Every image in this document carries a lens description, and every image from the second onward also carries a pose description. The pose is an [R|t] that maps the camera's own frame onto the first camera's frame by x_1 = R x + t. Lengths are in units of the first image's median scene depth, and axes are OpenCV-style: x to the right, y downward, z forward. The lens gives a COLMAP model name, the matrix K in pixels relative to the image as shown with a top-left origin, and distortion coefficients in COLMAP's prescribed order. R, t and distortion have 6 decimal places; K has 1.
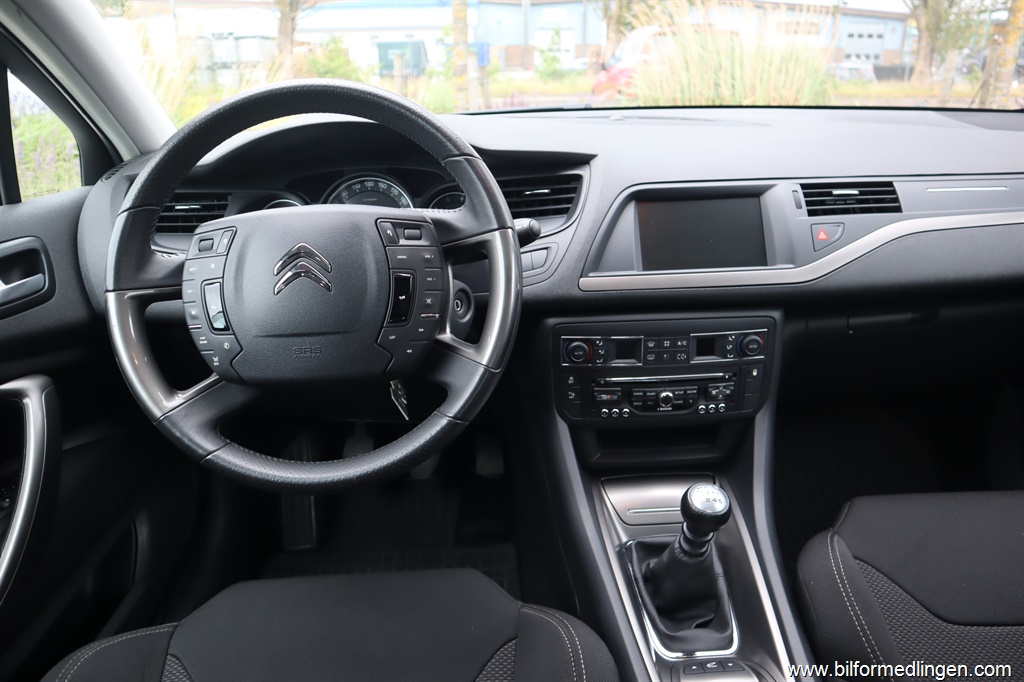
lens RADIAL K [[712.9, 0, 512.0], [0, 712.9, 341.0], [0, 0, 1]] dist [-0.131241, 0.077557]
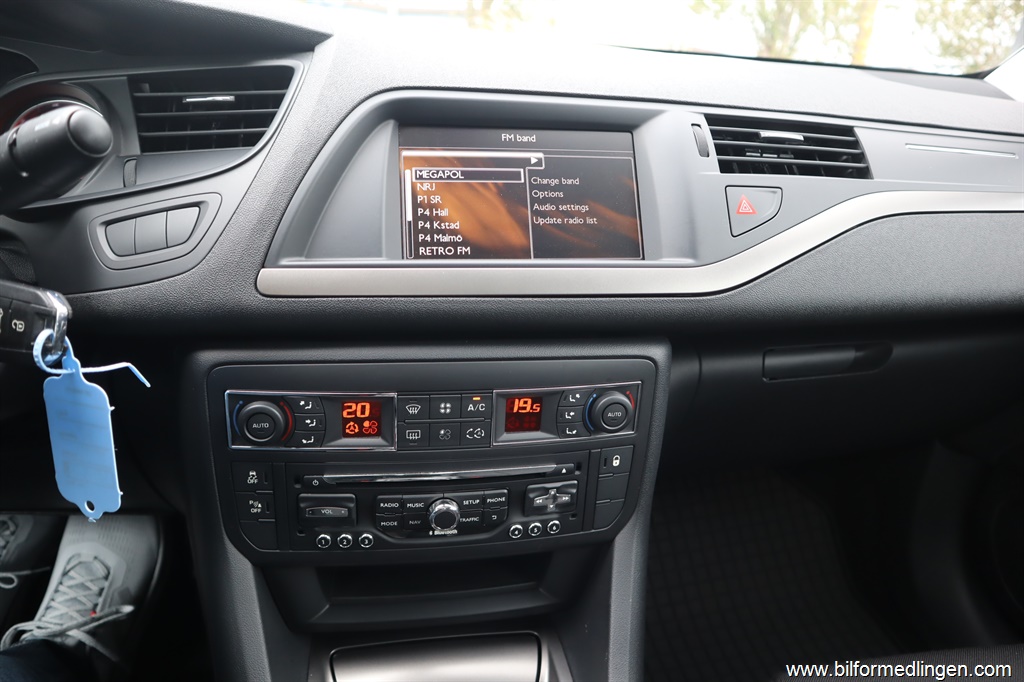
lens RADIAL K [[712.9, 0, 512.0], [0, 712.9, 341.0], [0, 0, 1]] dist [-0.131241, 0.077557]
pose [[0.979094, 0.025485, 0.201806, 0.160118], [-0.022341, 0.999591, -0.017841, -0.034749], [-0.202178, 0.012959, 0.979263, 0.496097]]
